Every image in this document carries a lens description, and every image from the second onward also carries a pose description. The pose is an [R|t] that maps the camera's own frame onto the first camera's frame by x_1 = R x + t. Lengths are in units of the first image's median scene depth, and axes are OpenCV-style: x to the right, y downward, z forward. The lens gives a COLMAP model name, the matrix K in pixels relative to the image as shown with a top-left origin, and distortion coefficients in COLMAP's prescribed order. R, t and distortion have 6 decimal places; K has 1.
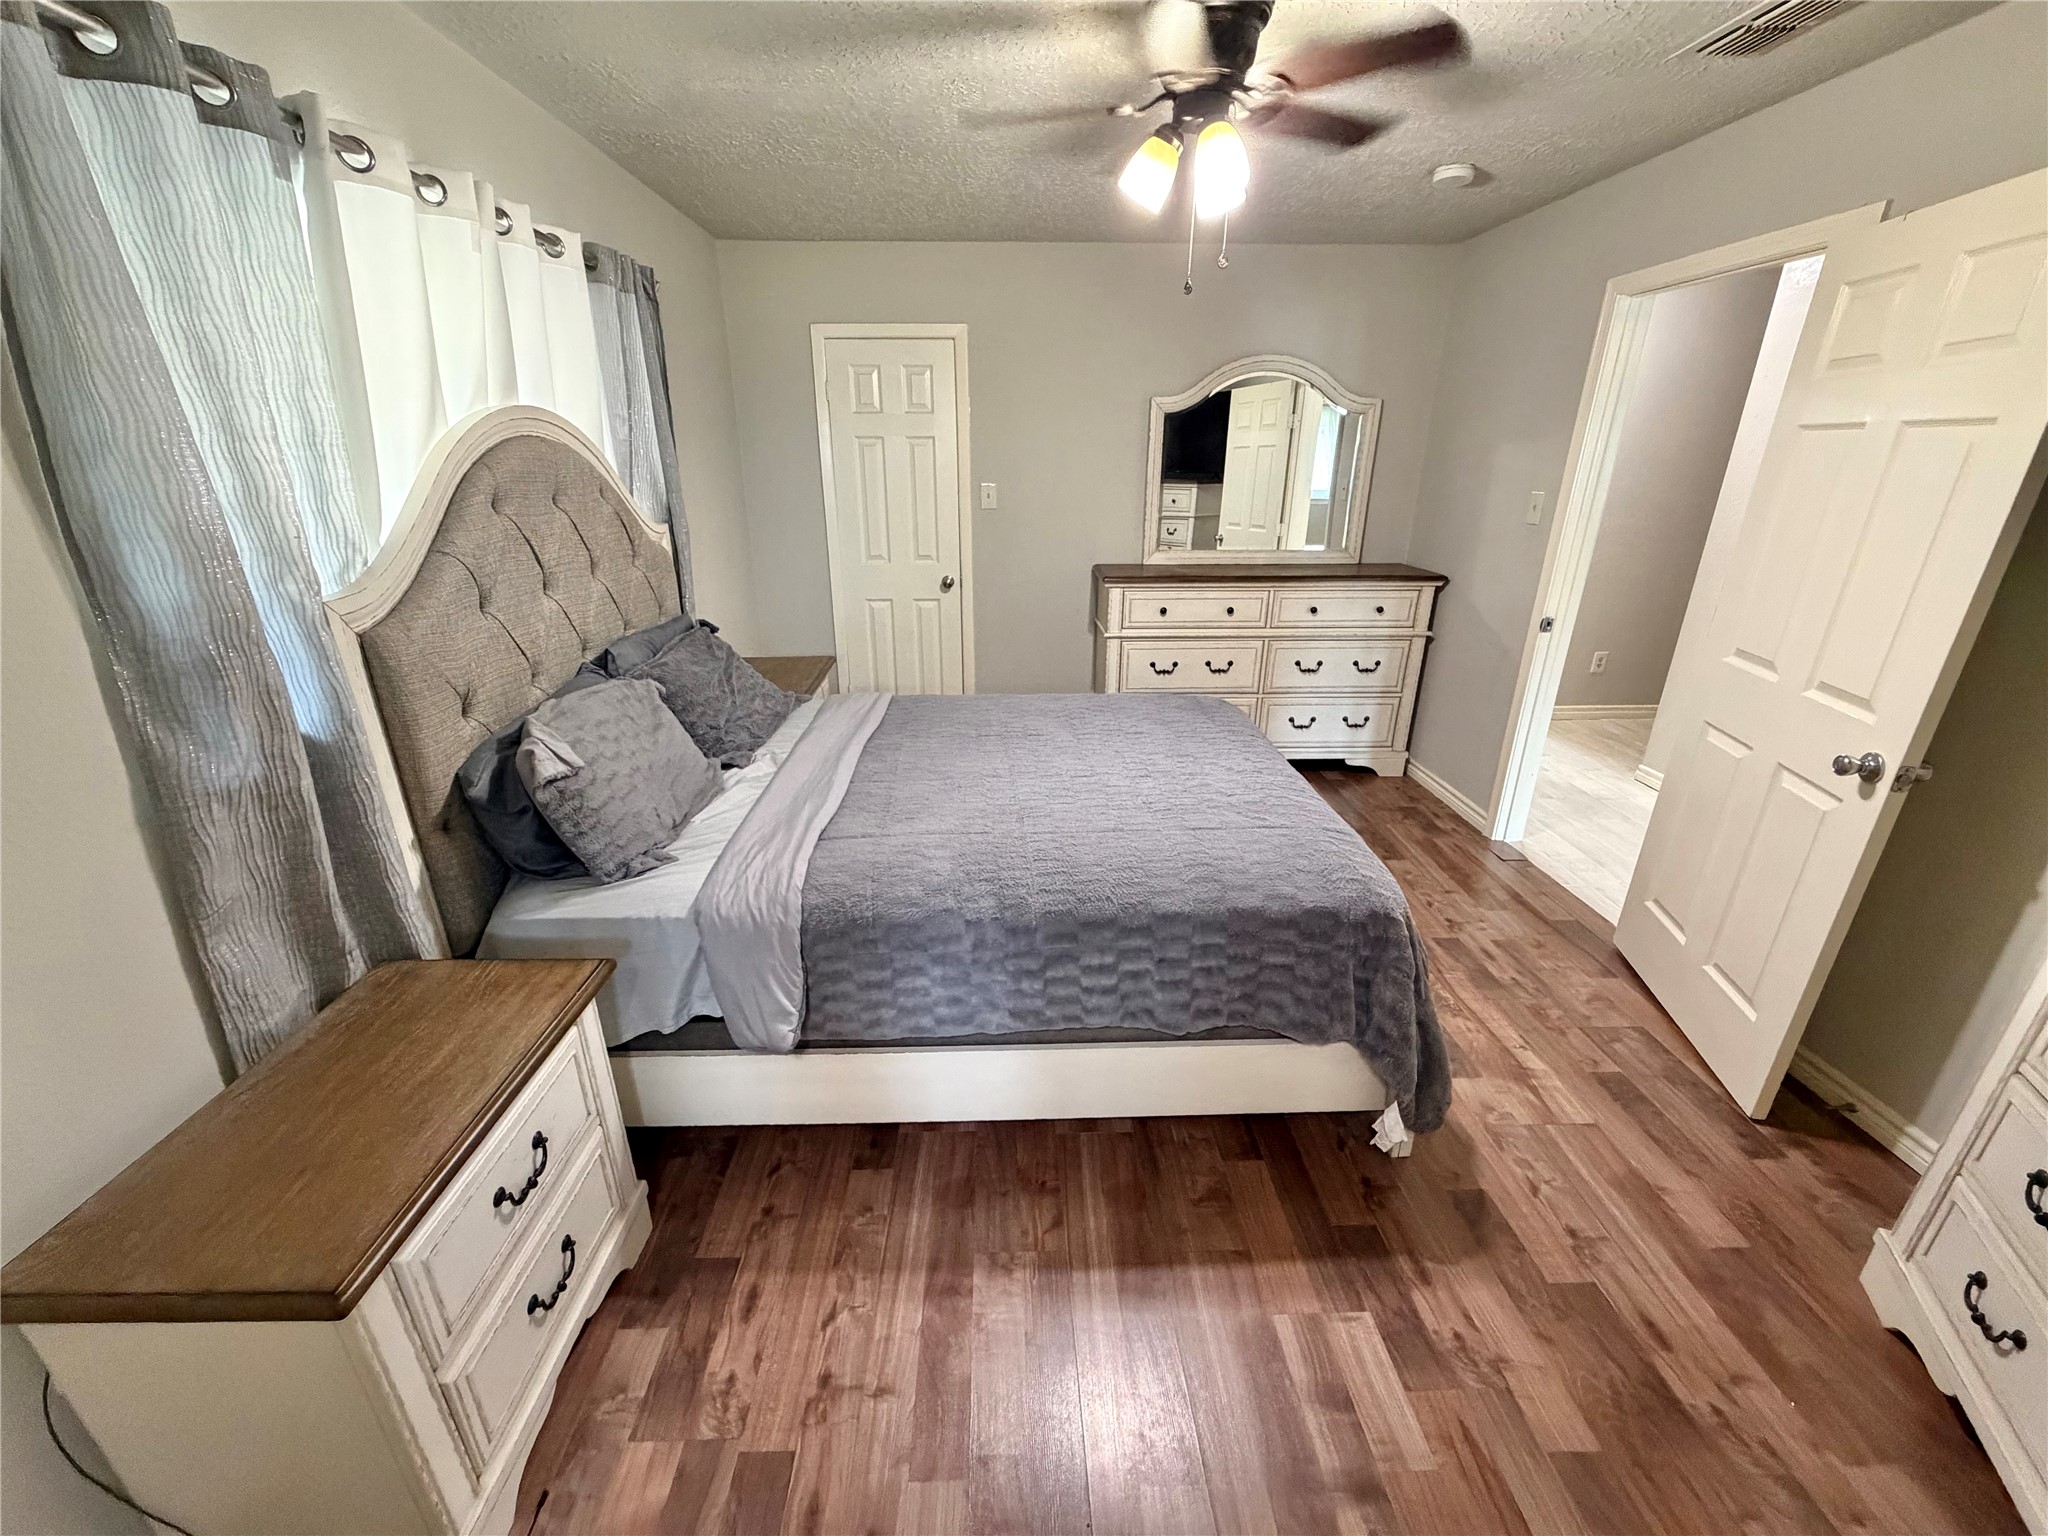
lens RADIAL K [[817.2, 0, 1019.6], [0, 817.2, 770.2], [0, 0, 1]] dist [0.000065, -0.000008]
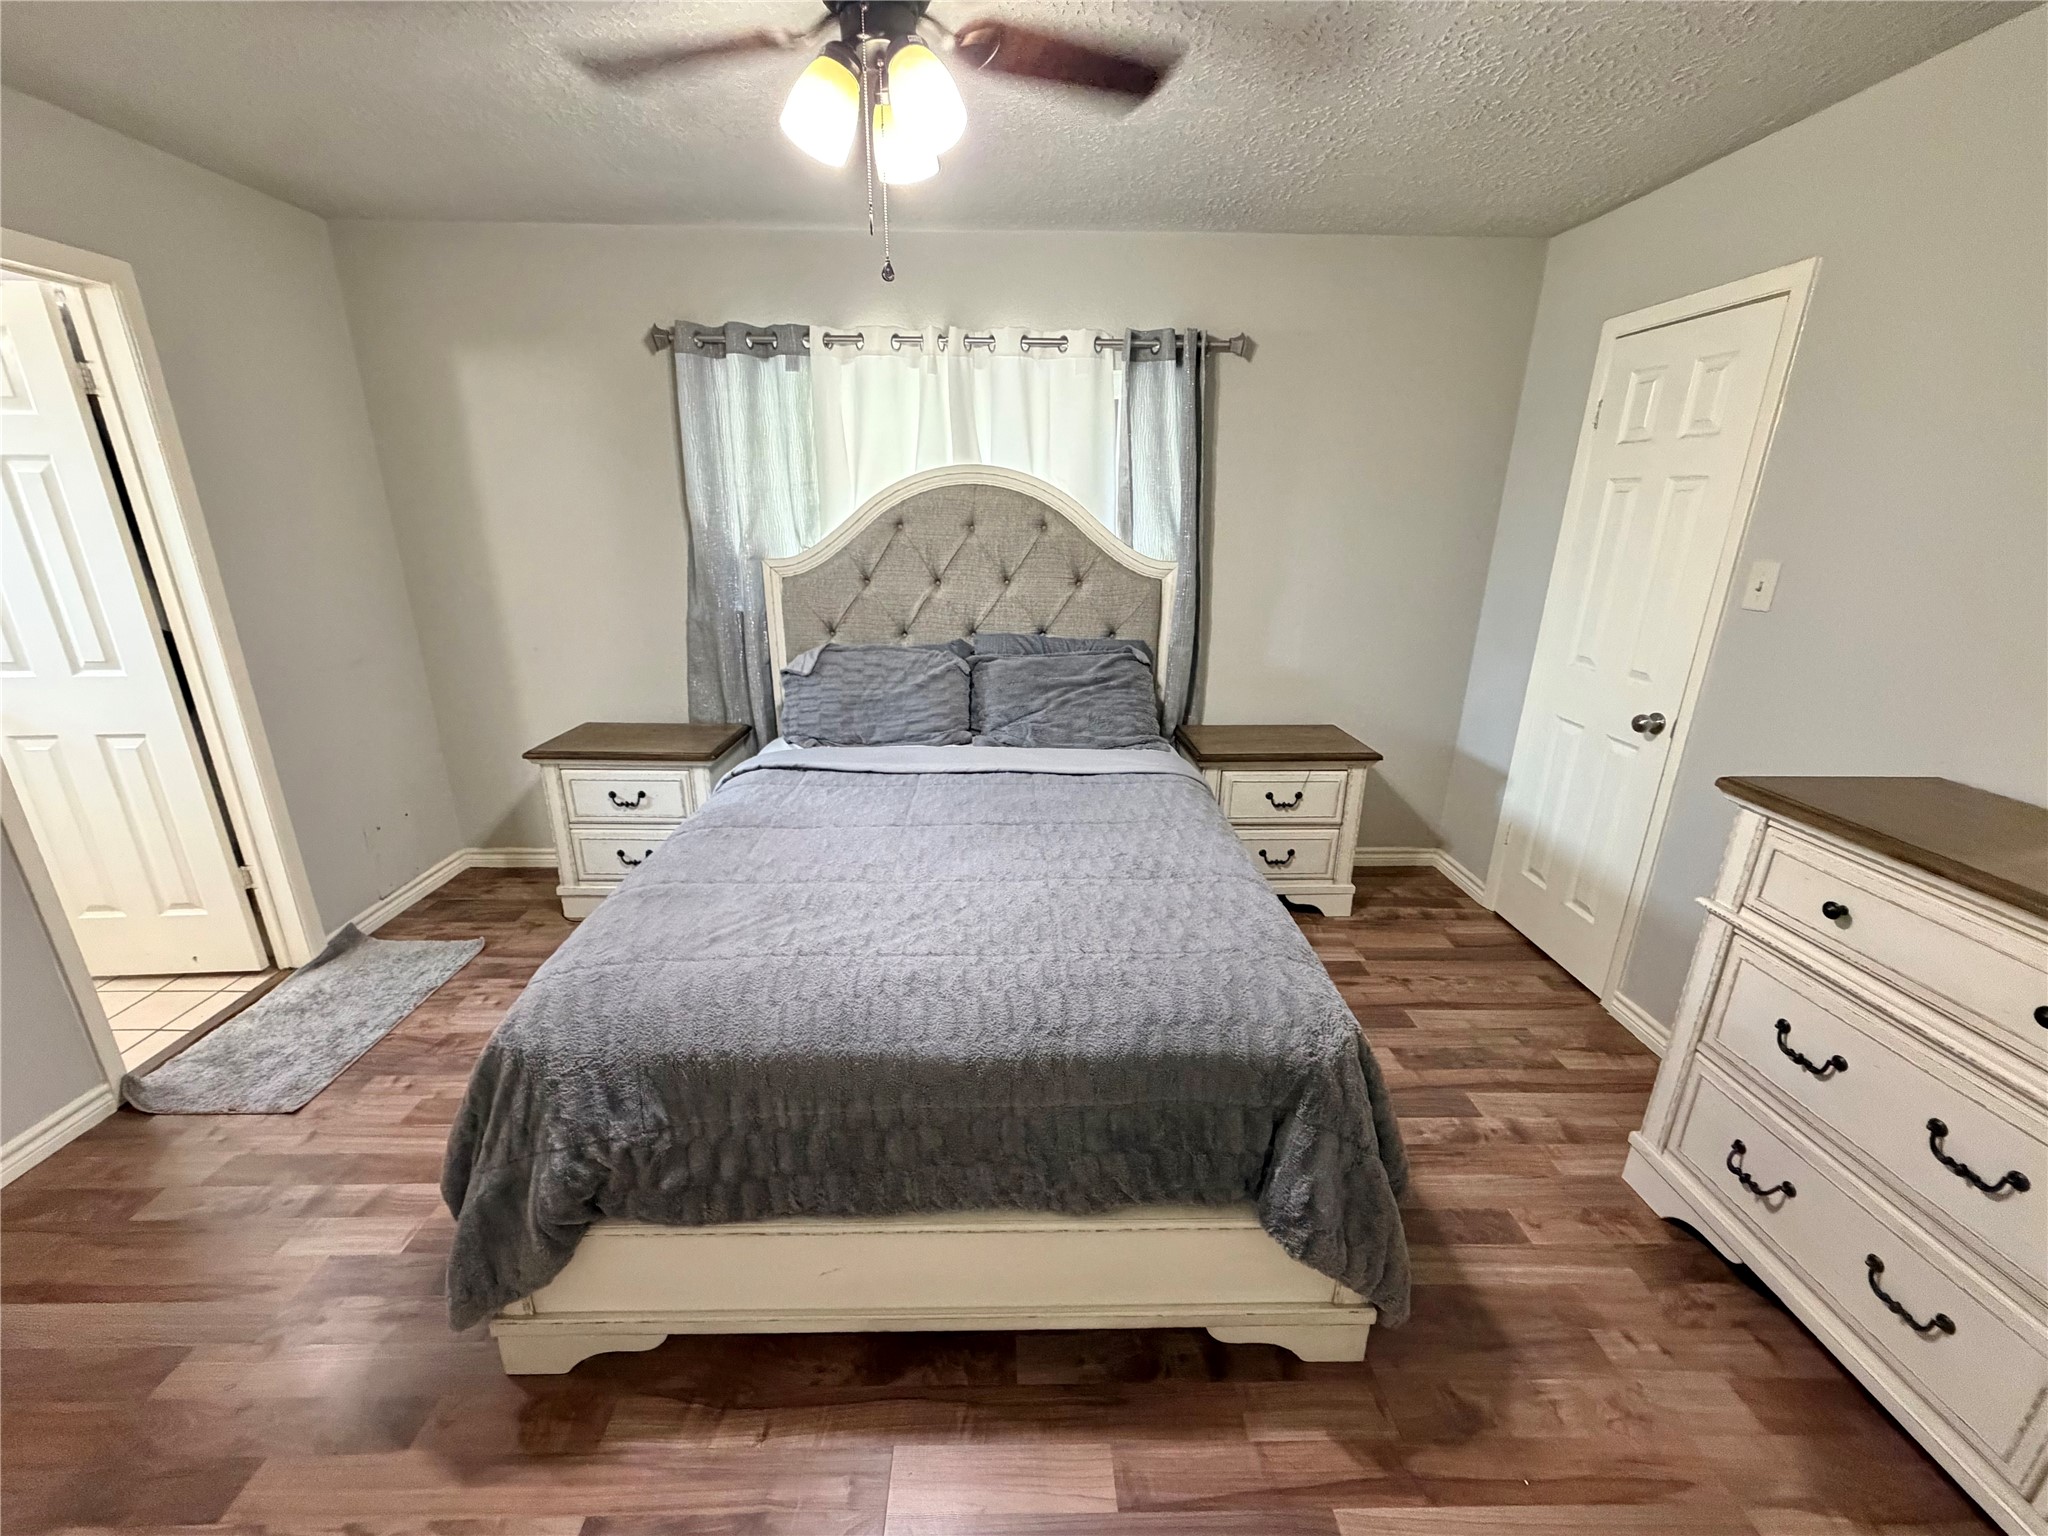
lens RADIAL K [[817.2, 0, 1019.6], [0, 817.2, 770.2], [0, 0, 1]] dist [0.000065, -0.000008]
pose [[-0.008998, 0.313395, -0.949580, 0.931632], [-0.373986, 0.879649, 0.293859, -0.400552], [0.927391, 0.357774, 0.109290, 1.051051]]
